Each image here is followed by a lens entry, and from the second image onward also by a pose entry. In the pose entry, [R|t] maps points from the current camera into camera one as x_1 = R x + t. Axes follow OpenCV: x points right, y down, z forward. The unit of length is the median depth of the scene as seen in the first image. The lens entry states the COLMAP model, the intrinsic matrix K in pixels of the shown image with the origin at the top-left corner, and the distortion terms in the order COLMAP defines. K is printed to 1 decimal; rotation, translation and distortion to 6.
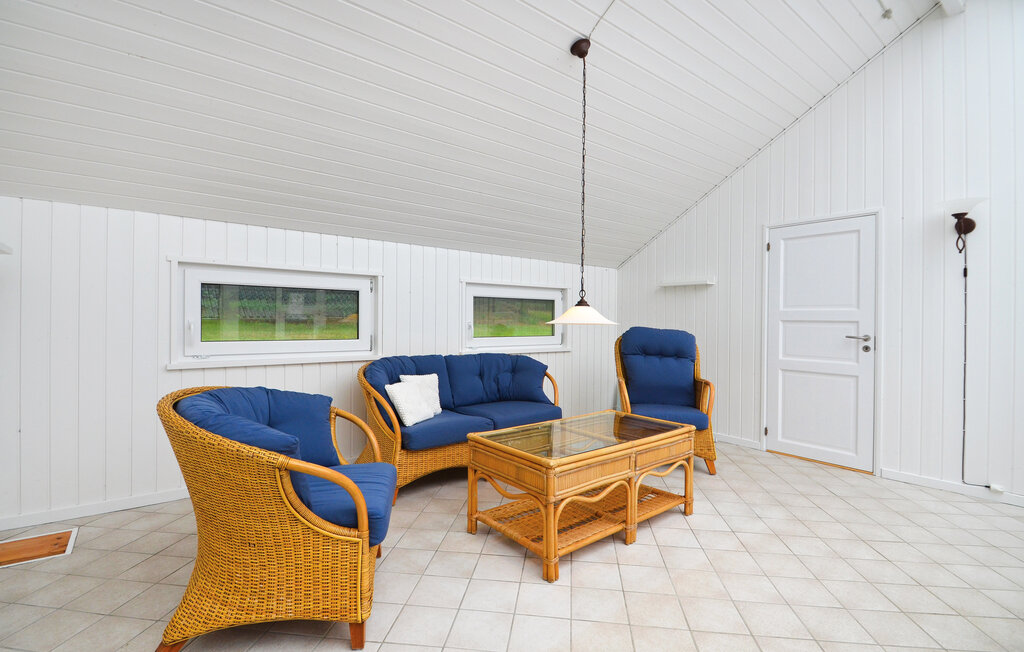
lens RADIAL K [[479.2, 0, 511.9], [0, 479.2, 312.3], [0, 0, 1]] dist [-0.001716, -0.010236]
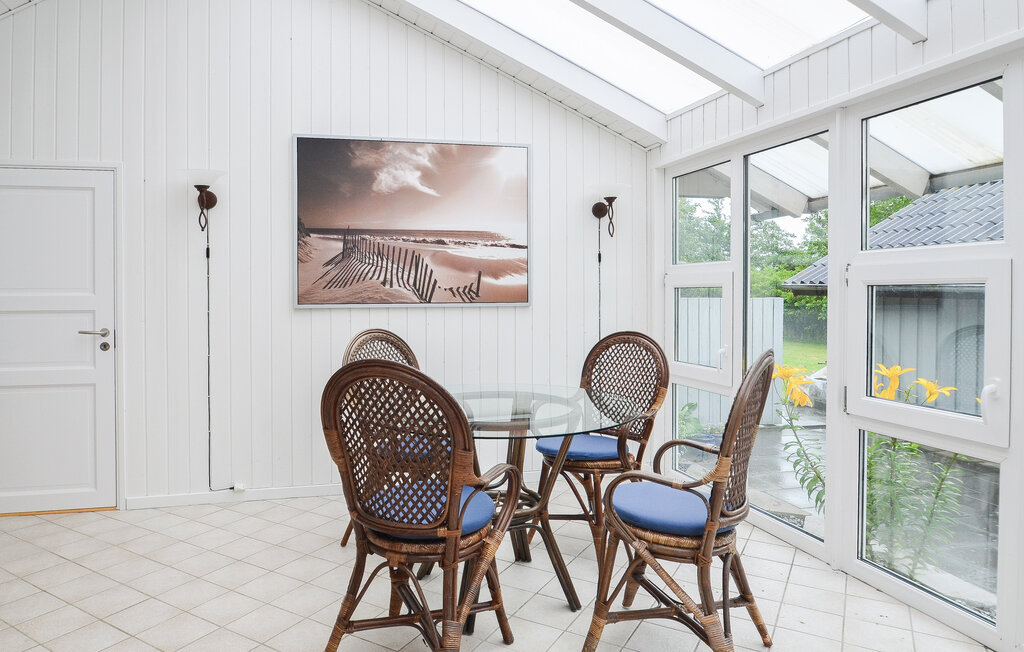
lens RADIAL K [[766.3, 0, 512.0], [0, 766.3, 326.0], [0, 0, 1]] dist [-0.009891, -0.007201]
pose [[0.416864, -0.020914, 0.908728, -0.088991], [0.004723, 0.999772, 0.020843, 0.021562], [-0.908957, -0.004397, 0.416868, -0.092553]]
